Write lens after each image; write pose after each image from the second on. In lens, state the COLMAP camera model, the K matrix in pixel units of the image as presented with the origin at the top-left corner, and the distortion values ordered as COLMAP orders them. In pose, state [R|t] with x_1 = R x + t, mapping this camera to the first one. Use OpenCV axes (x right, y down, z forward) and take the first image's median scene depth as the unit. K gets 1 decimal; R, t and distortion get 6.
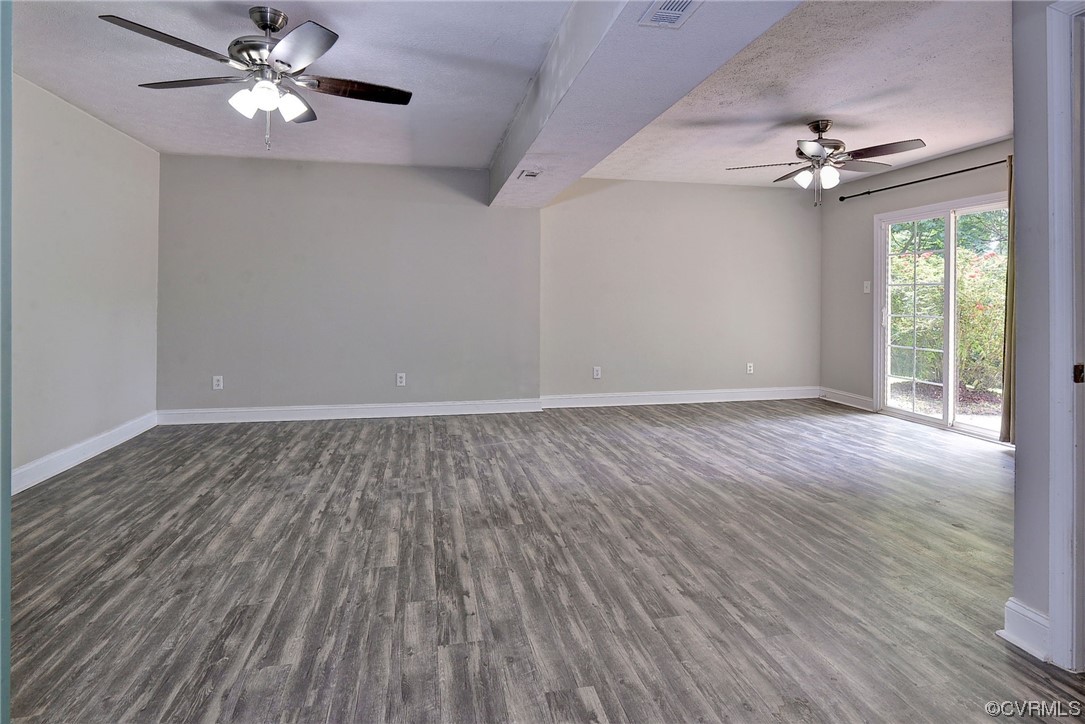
lens RADIAL K [[566.9, 0, 545.1], [0, 566.9, 291.8], [0, 0, 1]] dist [-0.000164, 0.000209]
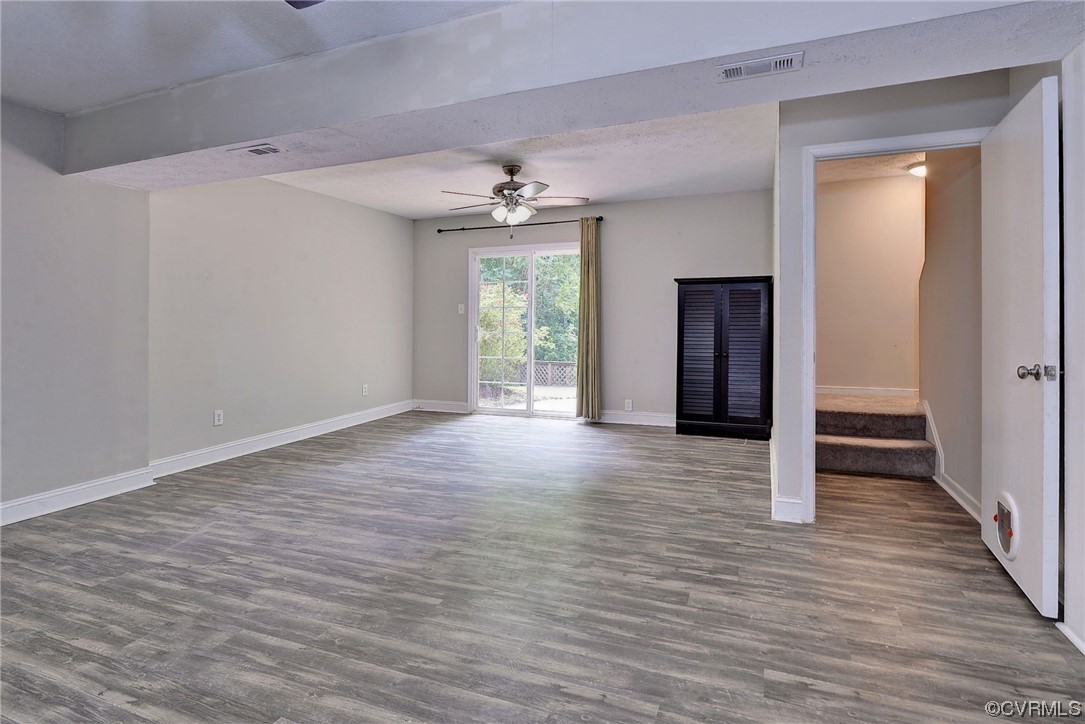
lens RADIAL K [[554.4, 0, 543.4], [0, 554.4, 317.9], [0, 0, 1]] dist [-0.001717, -0.001630]
pose [[0.558017, -0.008600, 0.829785, -0.591682], [0.003115, 0.999961, 0.008269, 0.002900], [-0.829824, -0.002030, 0.558022, 0.431955]]
